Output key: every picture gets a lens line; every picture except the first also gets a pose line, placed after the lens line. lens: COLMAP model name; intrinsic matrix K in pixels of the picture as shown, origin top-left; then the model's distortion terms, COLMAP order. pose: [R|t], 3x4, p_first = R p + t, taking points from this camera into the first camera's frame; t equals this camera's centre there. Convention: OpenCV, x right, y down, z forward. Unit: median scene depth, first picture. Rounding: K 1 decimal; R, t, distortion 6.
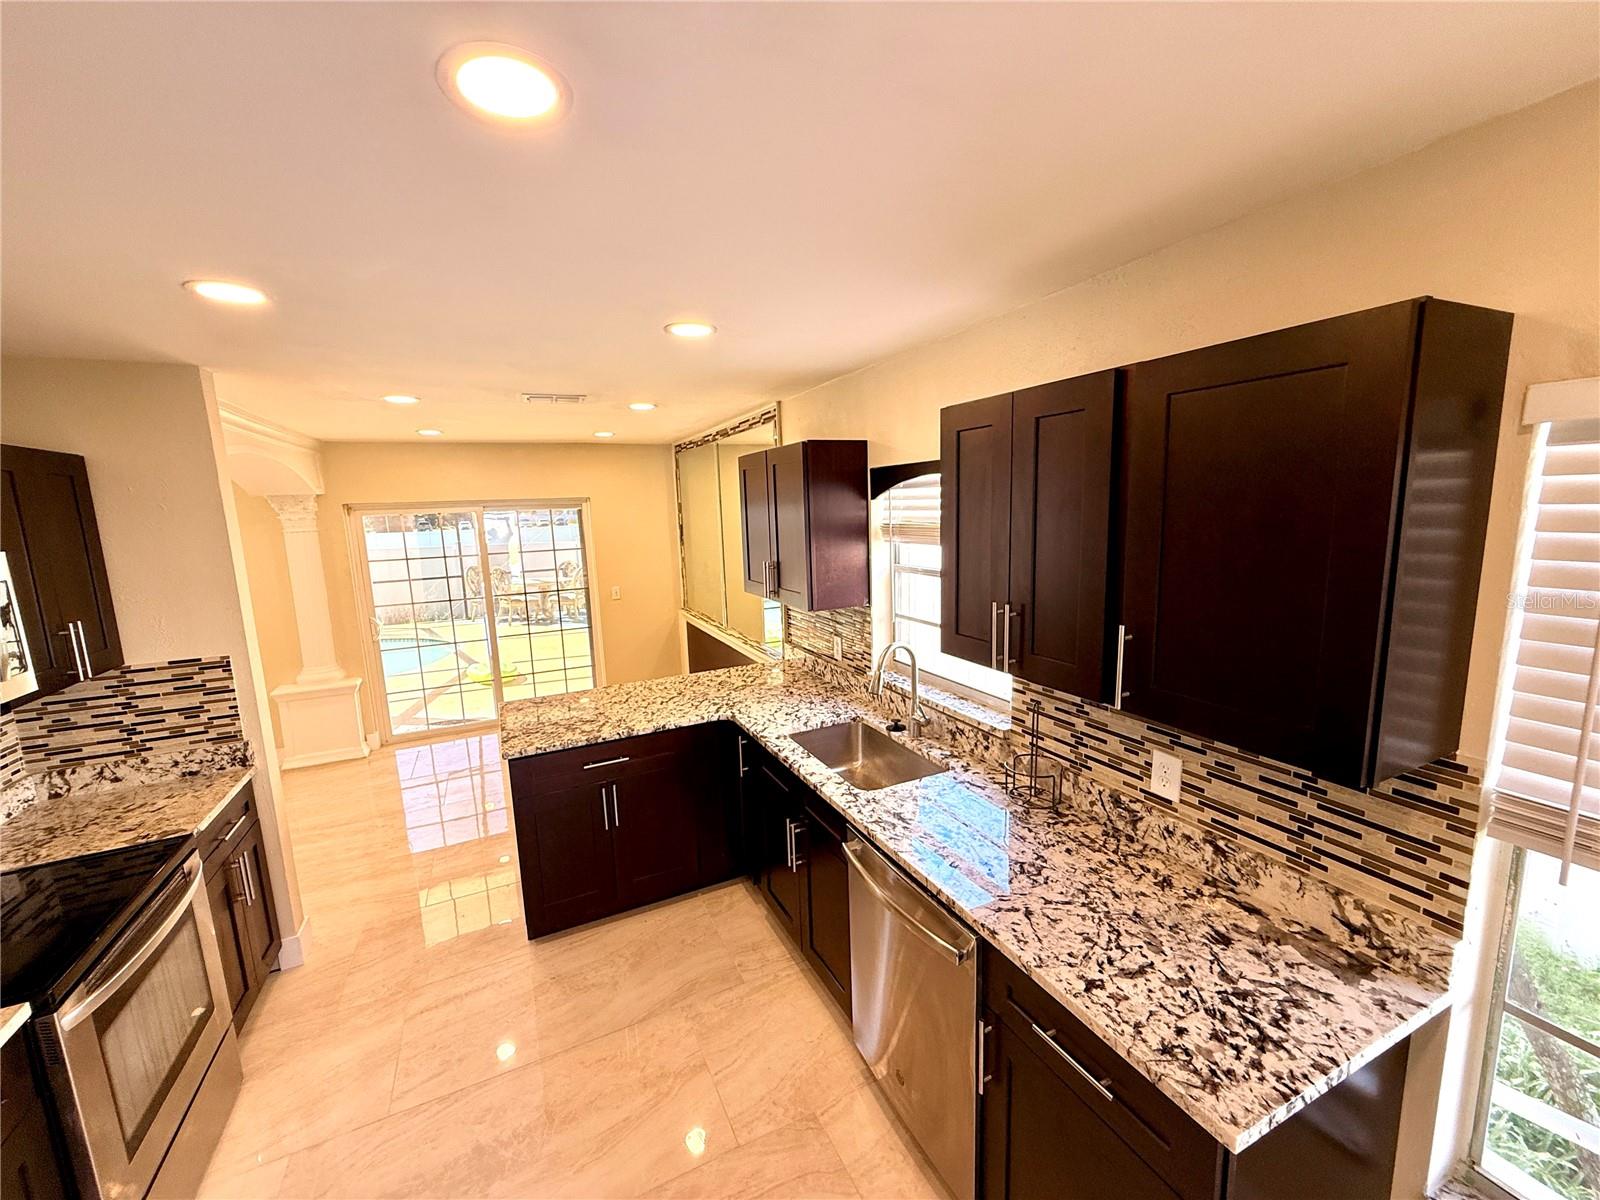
lens RADIAL K [[640.4, 0, 800.2], [0, 640.4, 601.5], [0, 0, 1]] dist [-0.000051, 0.000200]
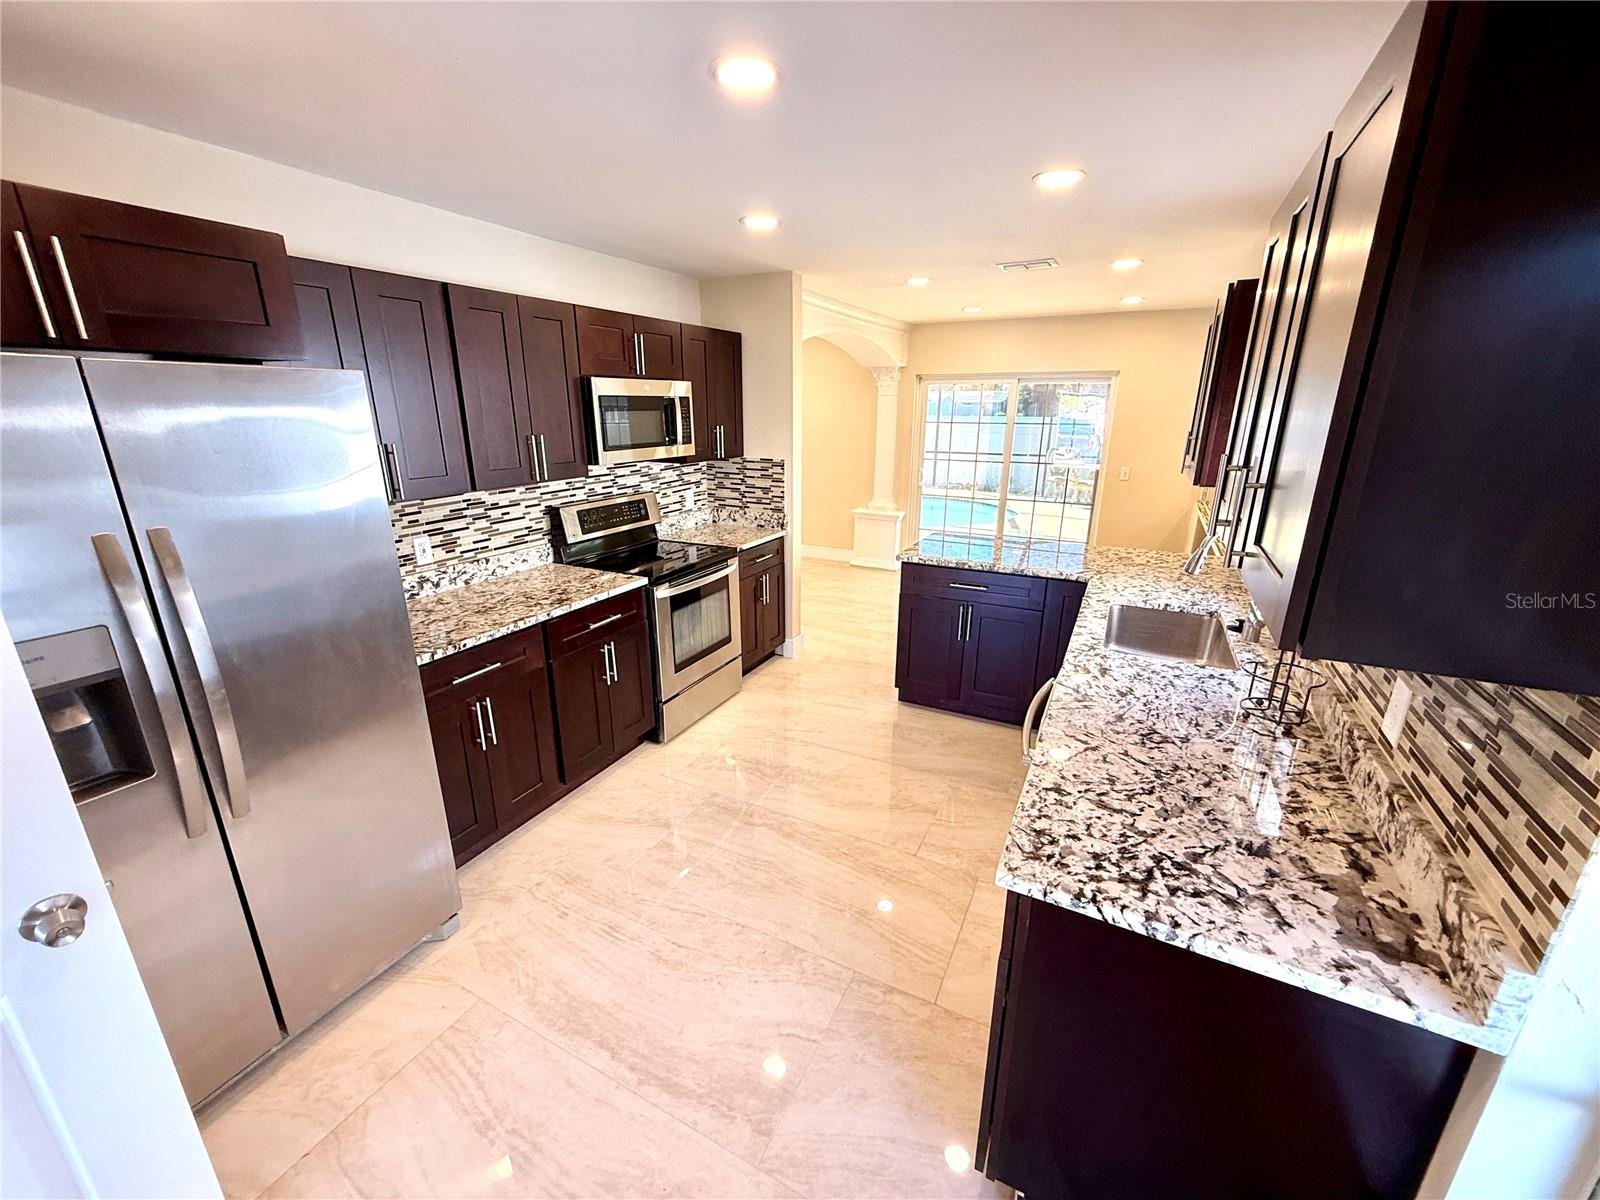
lens RADIAL K [[640.4, 0, 798.5], [0, 640.4, 604.0], [0, 0, 1]] dist [-0.000051, 0.000200]
pose [[0.602814, 0.271390, -0.750308, 0.497402], [-0.144766, 0.961969, 0.231641, 0.059167], [0.784639, -0.031017, 0.619177, -0.000396]]
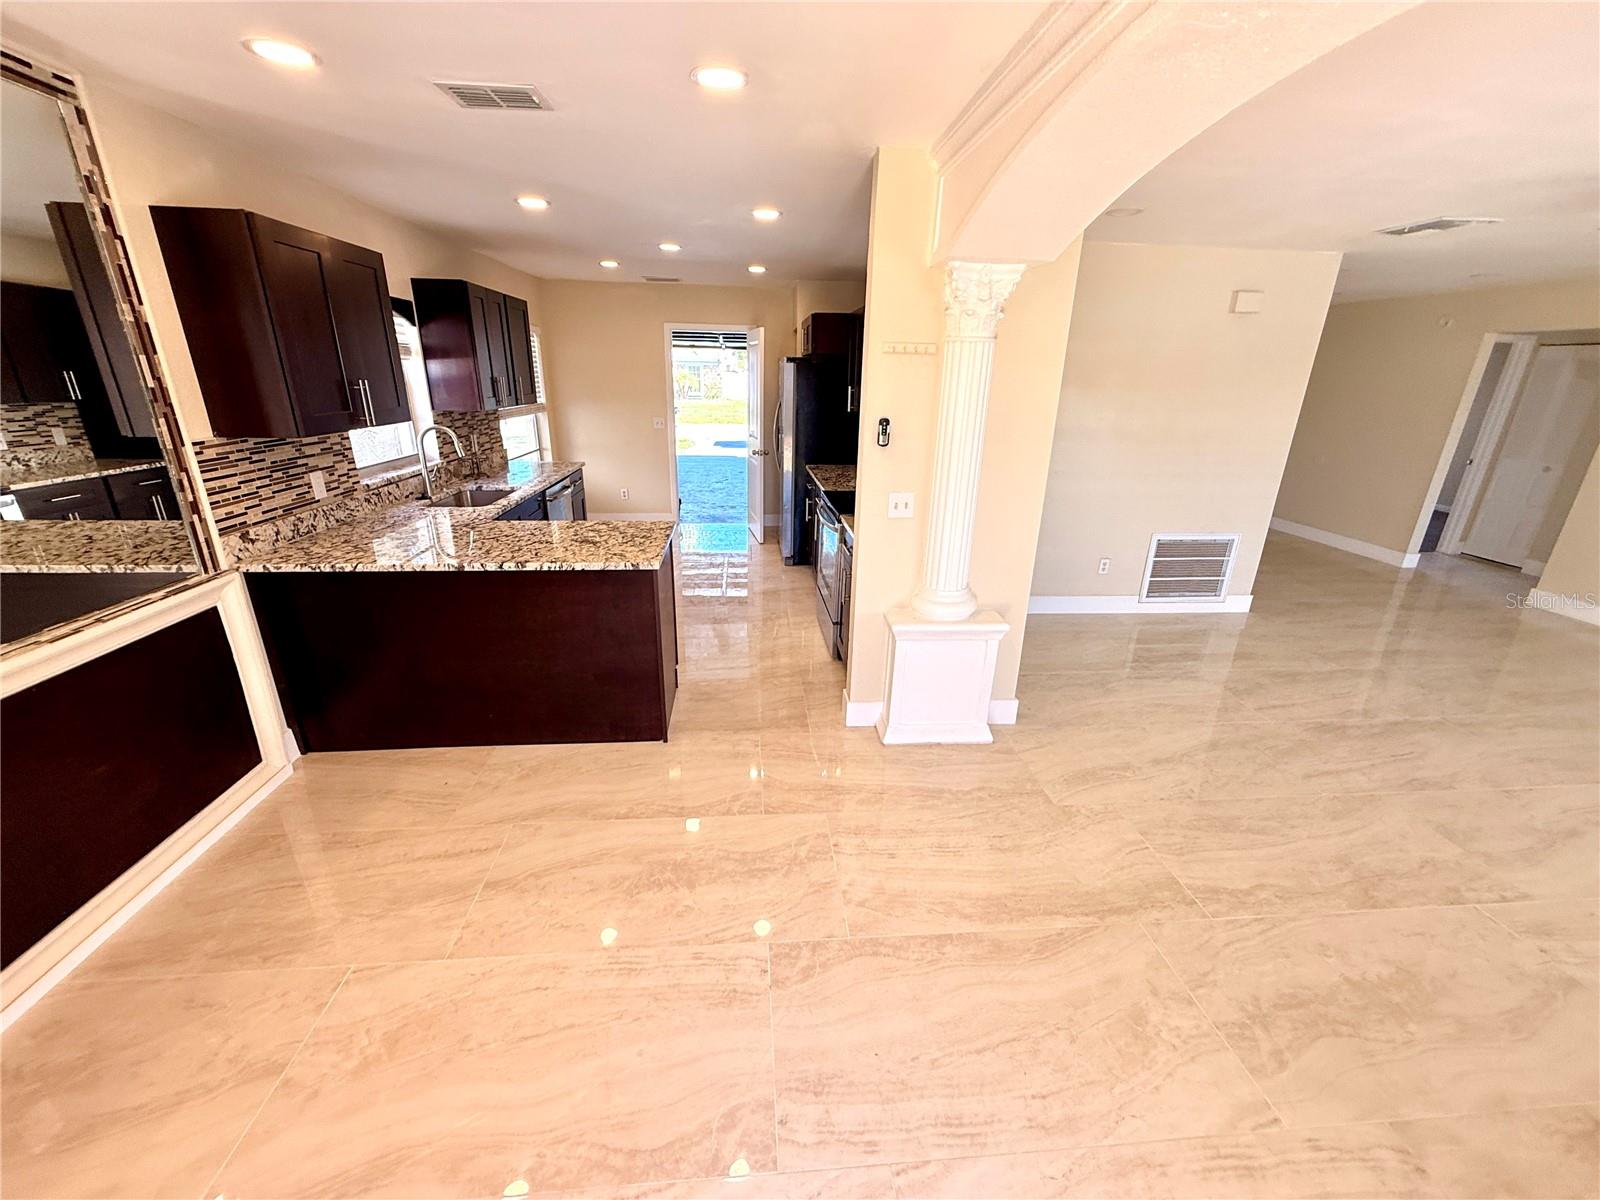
lens RADIAL K [[640.4, 0, 798.5], [0, 640.4, 601.5], [0, 0, 1]] dist [-0.000051, 0.000200]
pose [[-0.934542, -0.106836, 0.339438, -1.273457], [0.064453, 0.887275, 0.456715, -0.212549], [-0.349968, 0.448696, -0.822310, 2.261995]]
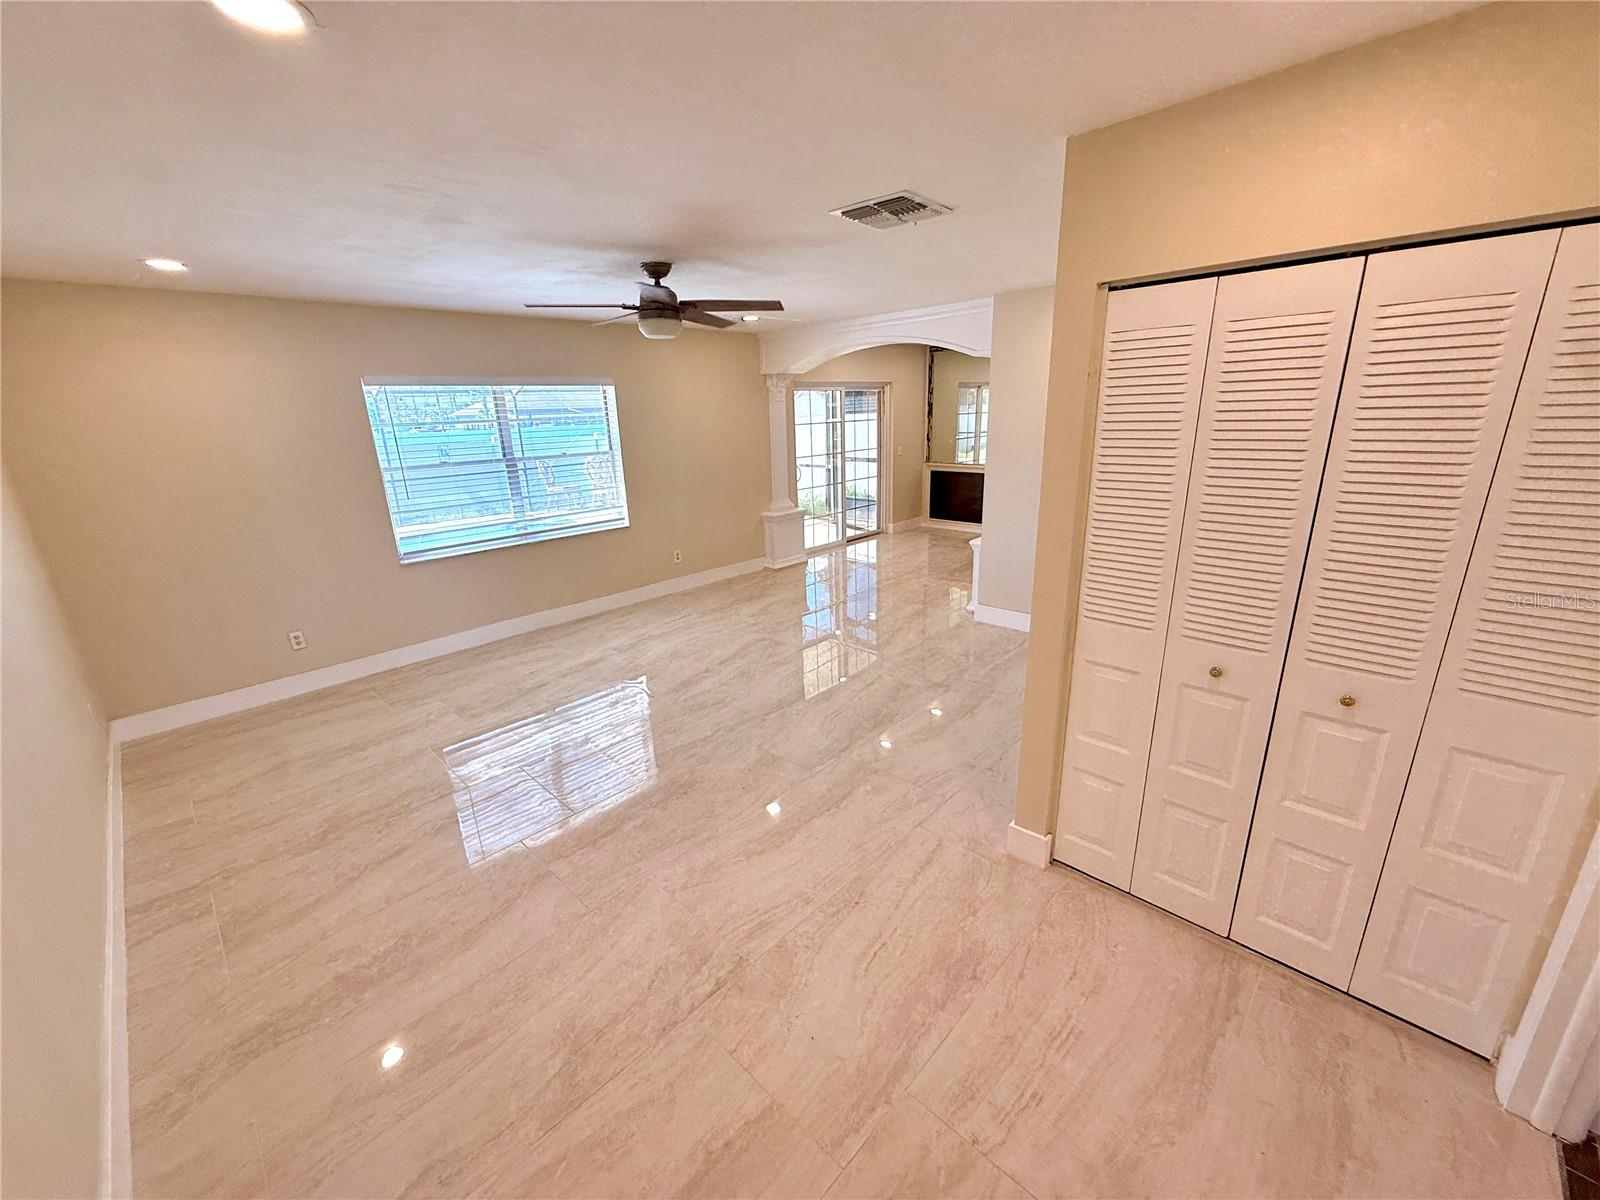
lens RADIAL K [[640.4, 0, 799.2], [0, 640.4, 599.0], [0, 0, 1]] dist [-0.000051, 0.000200]
pose [[0.935957, -0.095237, 0.338991, -2.625157], [0.050694, 0.989144, 0.137927, 0.271550], [-0.348447, -0.111909, 0.930624, -0.856152]]
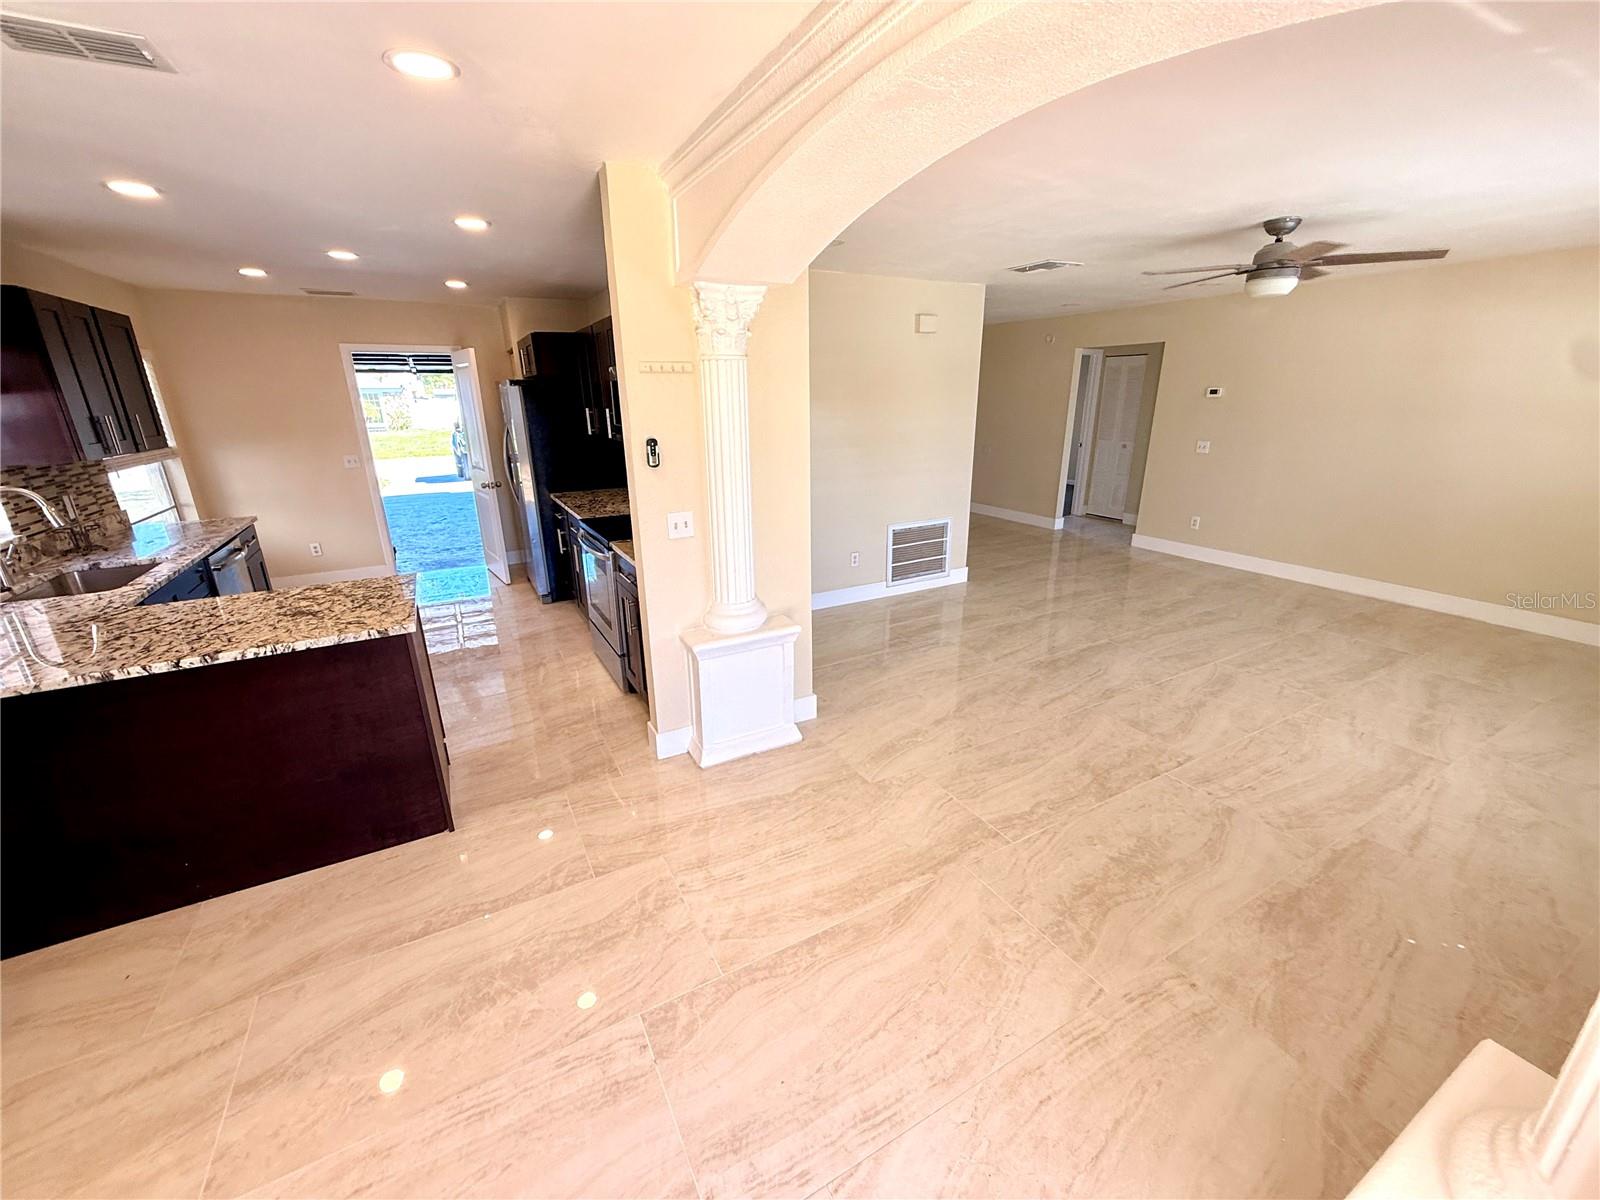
lens RADIAL K [[640.4, 0, 799.9], [0, 640.4, 601.5], [0, 0, 1]] dist [-0.000051, 0.000200]
pose [[-0.997416, 0.060446, -0.038824, -1.190177], [0.036364, 0.890874, 0.452793, -0.213562], [0.061957, 0.450211, -0.890770, 2.257330]]
